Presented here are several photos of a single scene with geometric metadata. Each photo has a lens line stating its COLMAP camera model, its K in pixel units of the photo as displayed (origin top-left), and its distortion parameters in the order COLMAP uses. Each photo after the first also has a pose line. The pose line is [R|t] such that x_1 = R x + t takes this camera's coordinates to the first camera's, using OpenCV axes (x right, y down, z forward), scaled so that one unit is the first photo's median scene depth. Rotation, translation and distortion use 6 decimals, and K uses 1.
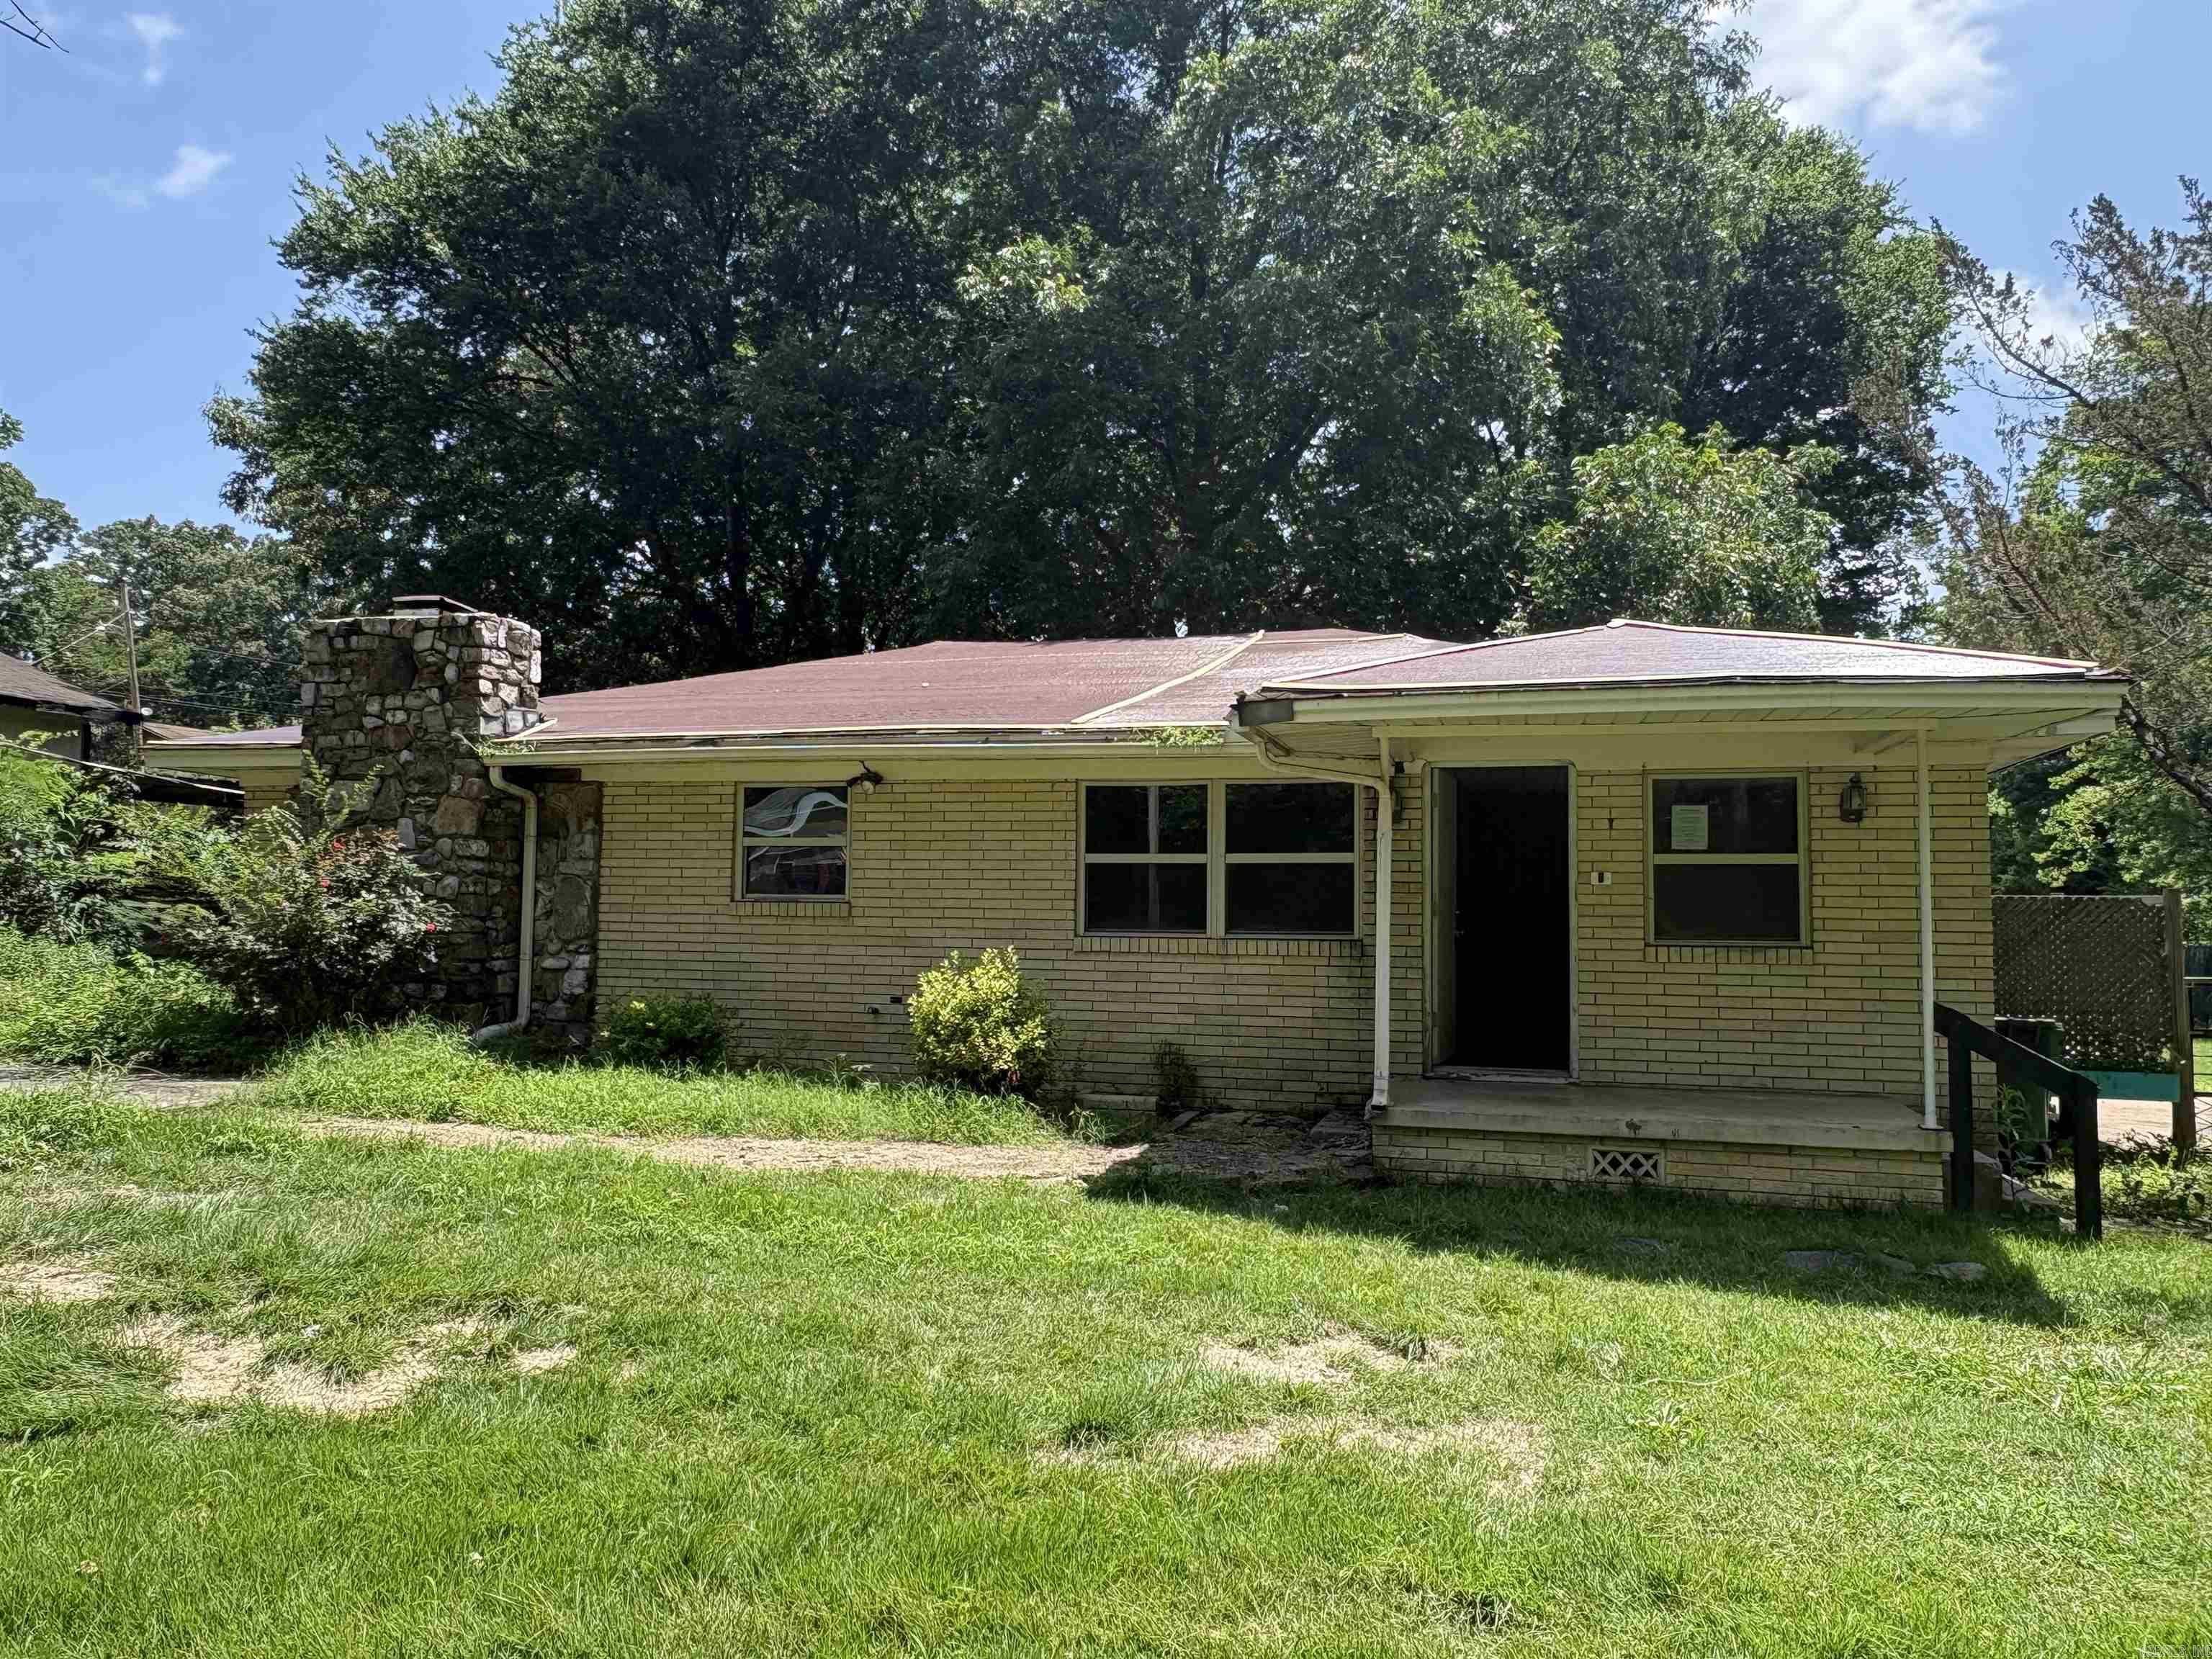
lens RADIAL K [[1502.3, 0, 1103.5], [0, 1502.3, 836.7], [0, 0, 1]] dist [-0.028505, 0.063962]
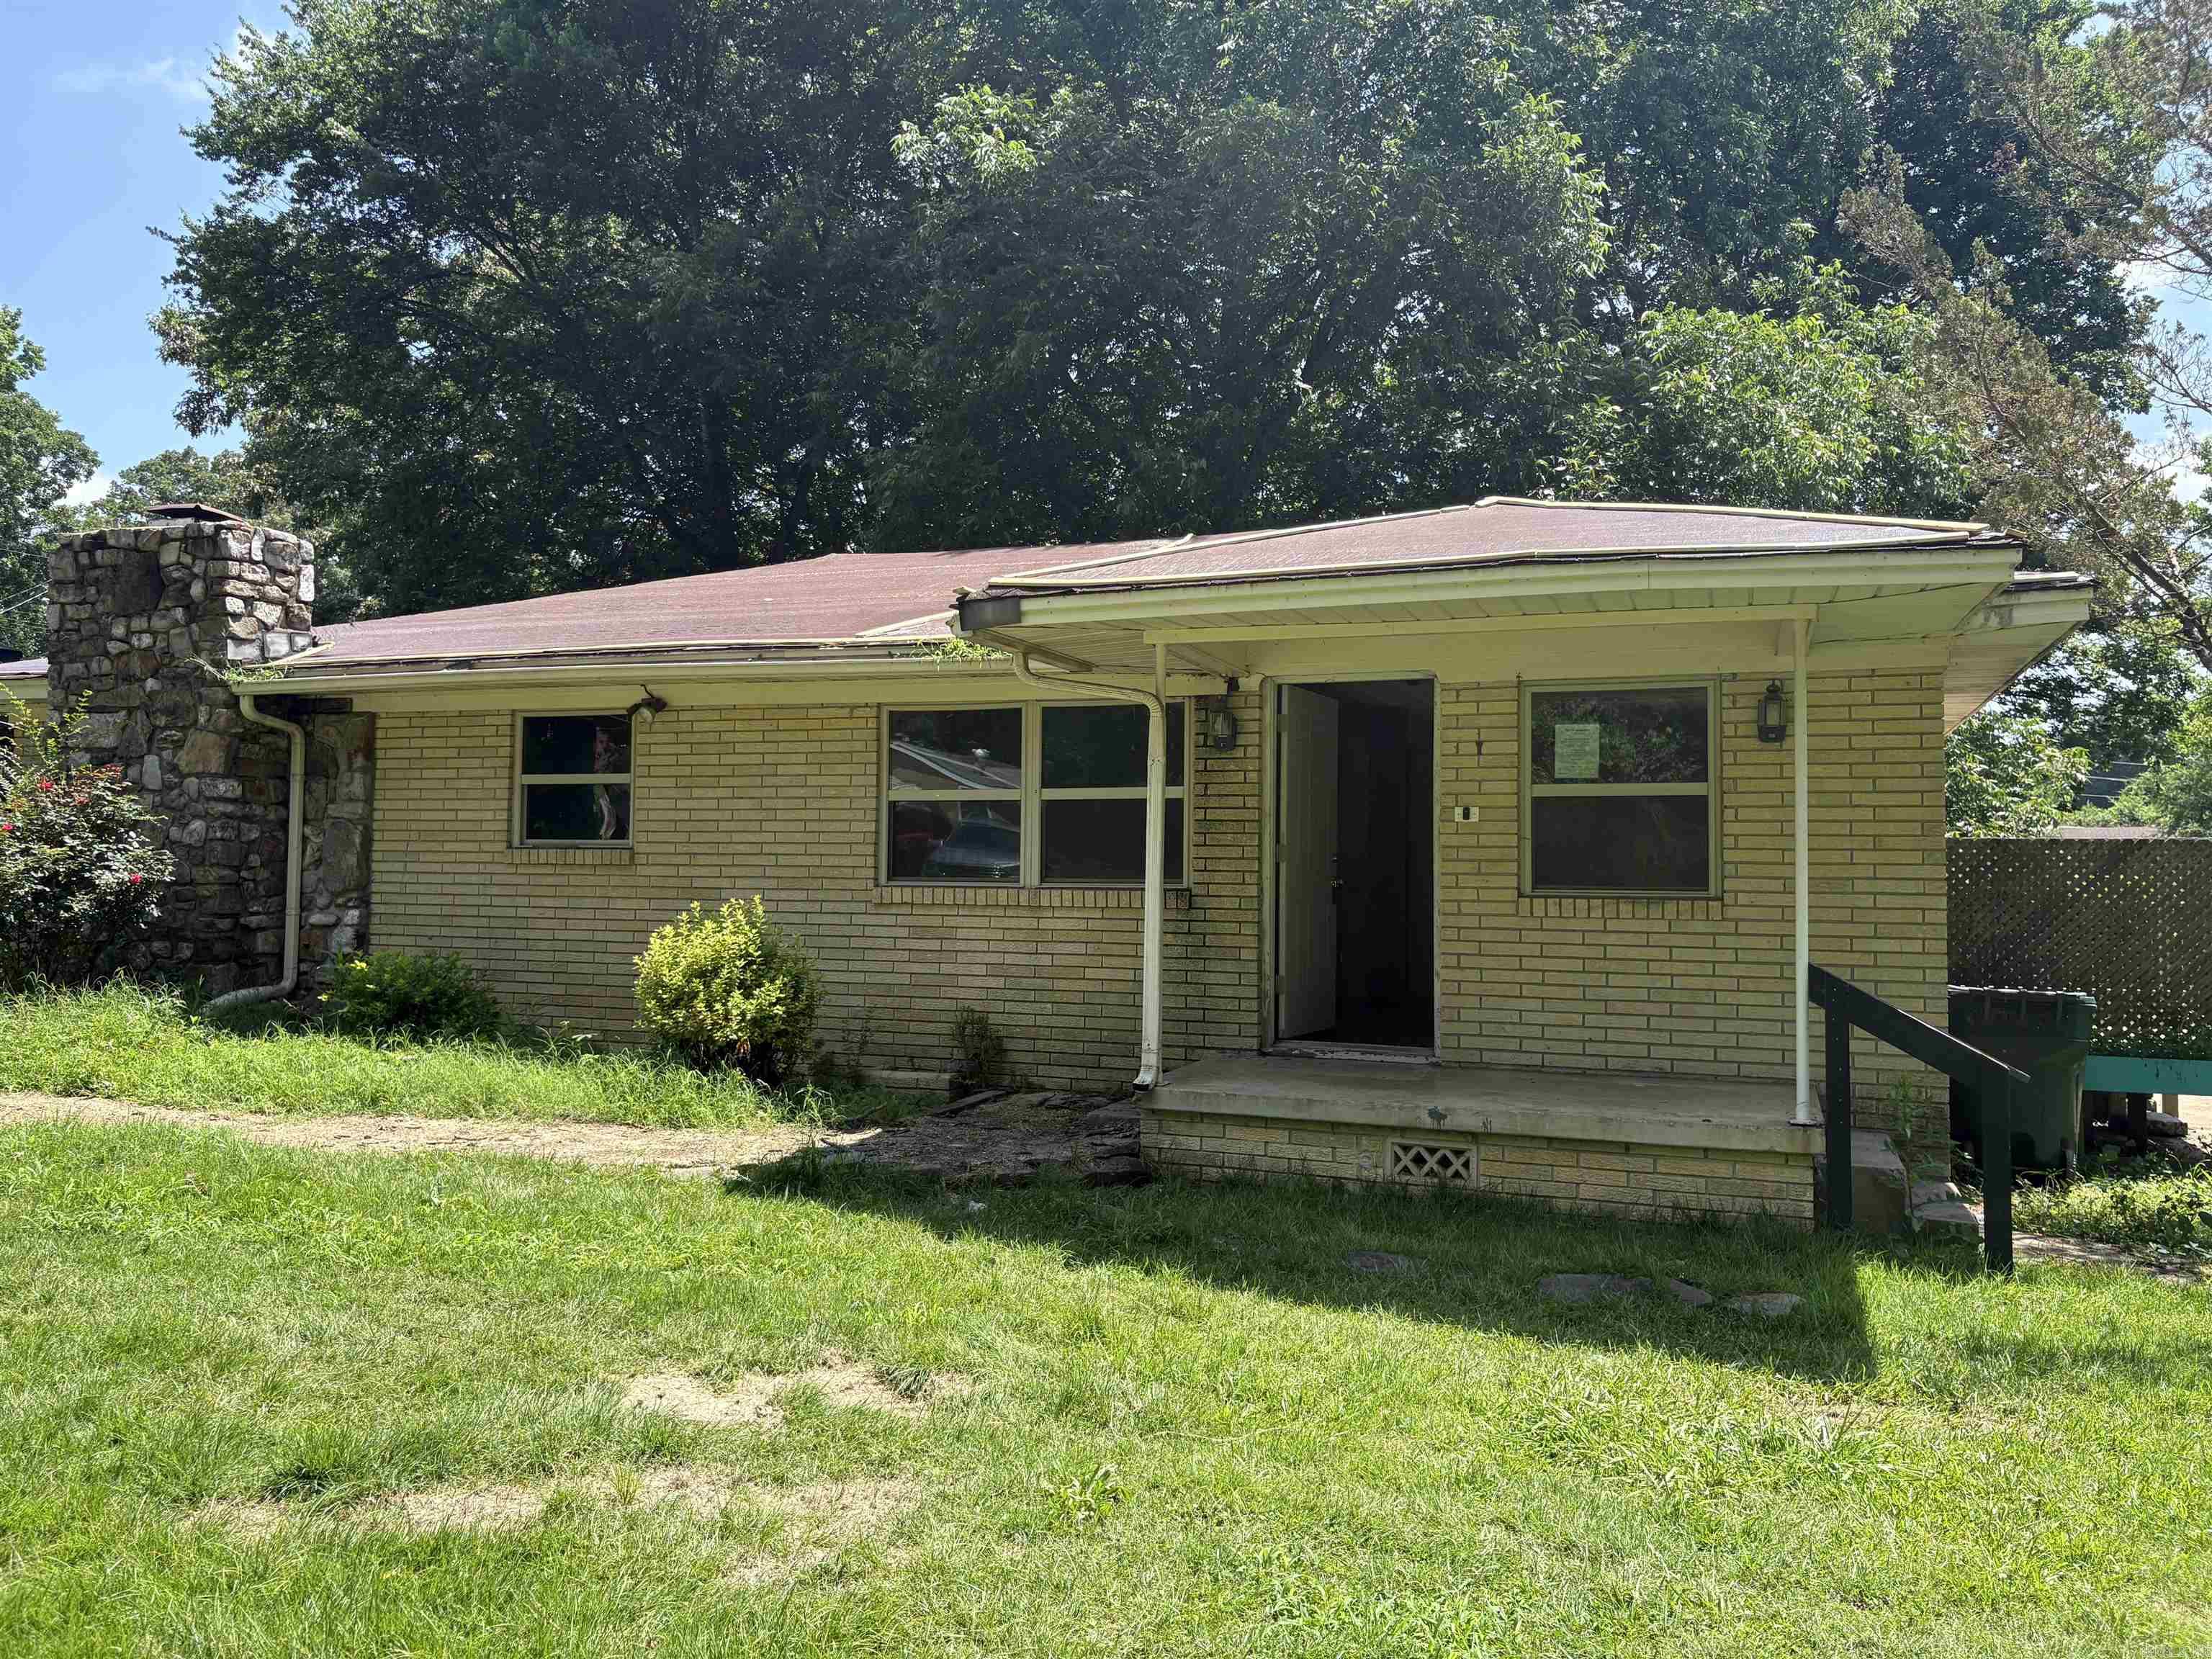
lens RADIAL K [[1671.5, 0, 1113.4], [0, 1671.5, 806.1], [0, 0, 1]] dist [0.064874, -0.060257]
pose [[0.995119, -0.004445, -0.098582, 0.219197], [0.005222, 0.999957, 0.007623, 0.014632], [0.098543, -0.008100, 0.995100, 0.063203]]
